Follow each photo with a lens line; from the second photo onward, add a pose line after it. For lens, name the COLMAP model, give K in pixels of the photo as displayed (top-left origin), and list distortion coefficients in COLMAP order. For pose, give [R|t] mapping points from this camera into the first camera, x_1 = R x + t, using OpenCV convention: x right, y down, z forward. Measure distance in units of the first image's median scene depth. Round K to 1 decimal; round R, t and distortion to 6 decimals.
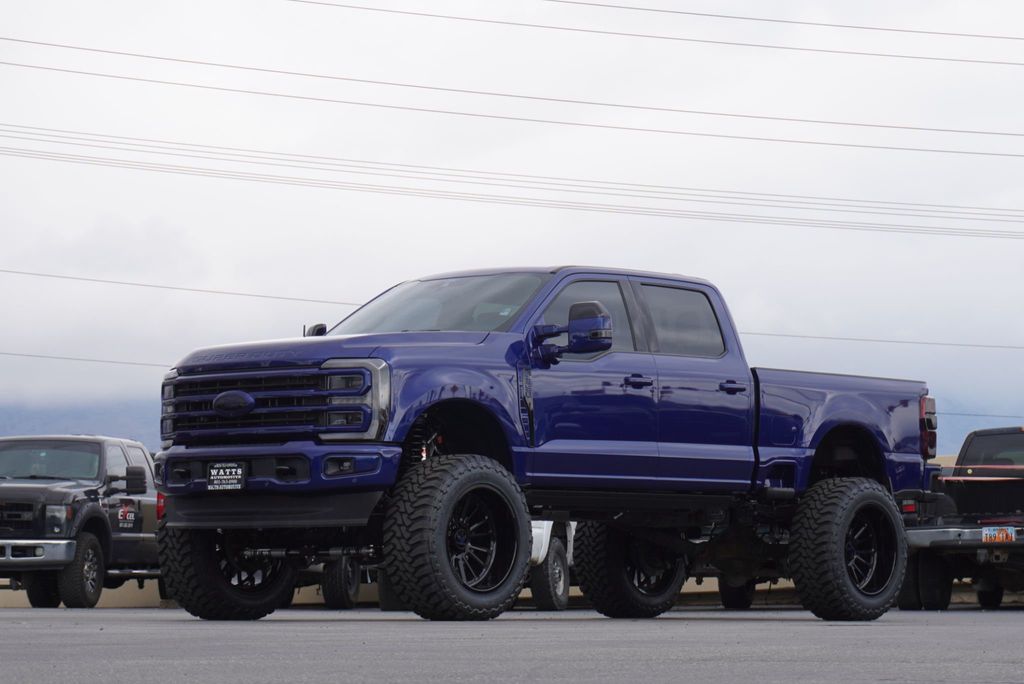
lens RADIAL K [[3060.3, 0, 512.7], [0, 3060.3, 344.2], [0, 0, 1]] dist [0.092231, 0.000000]
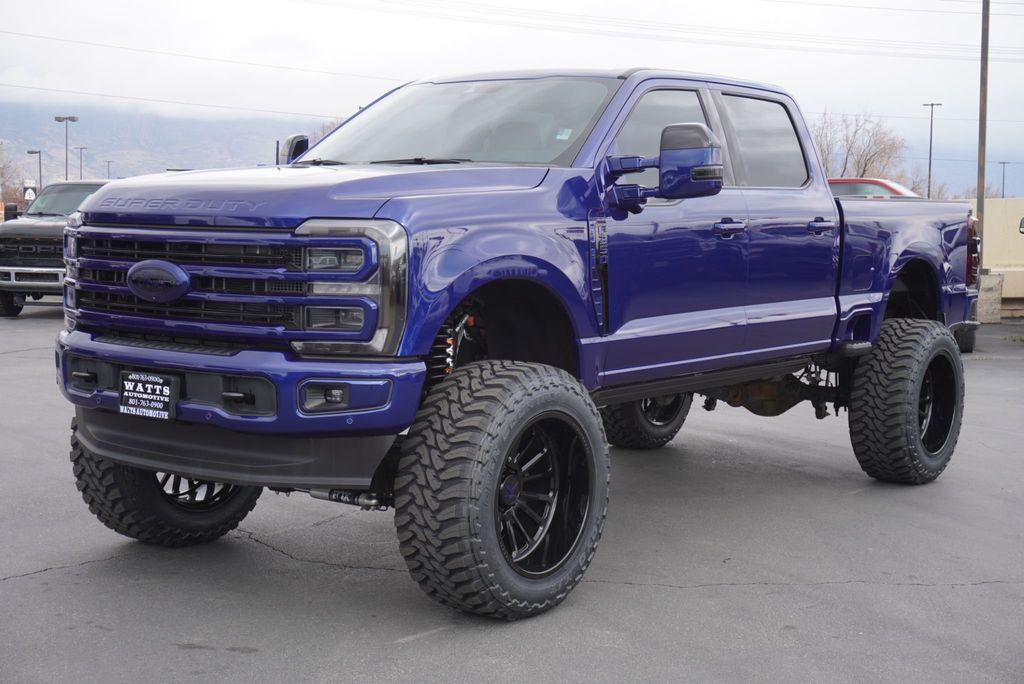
lens RADIAL K [[1509.6, 0, 512.2], [0, 1509.6, 340.9], [0, 0, 1]] dist [0.001949, 0.000000]
pose [[0.997591, 0.010319, 0.068604, -0.038796], [-0.021371, 0.986497, 0.162376, -0.020543], [-0.066002, -0.163451, 0.984341, 0.678820]]
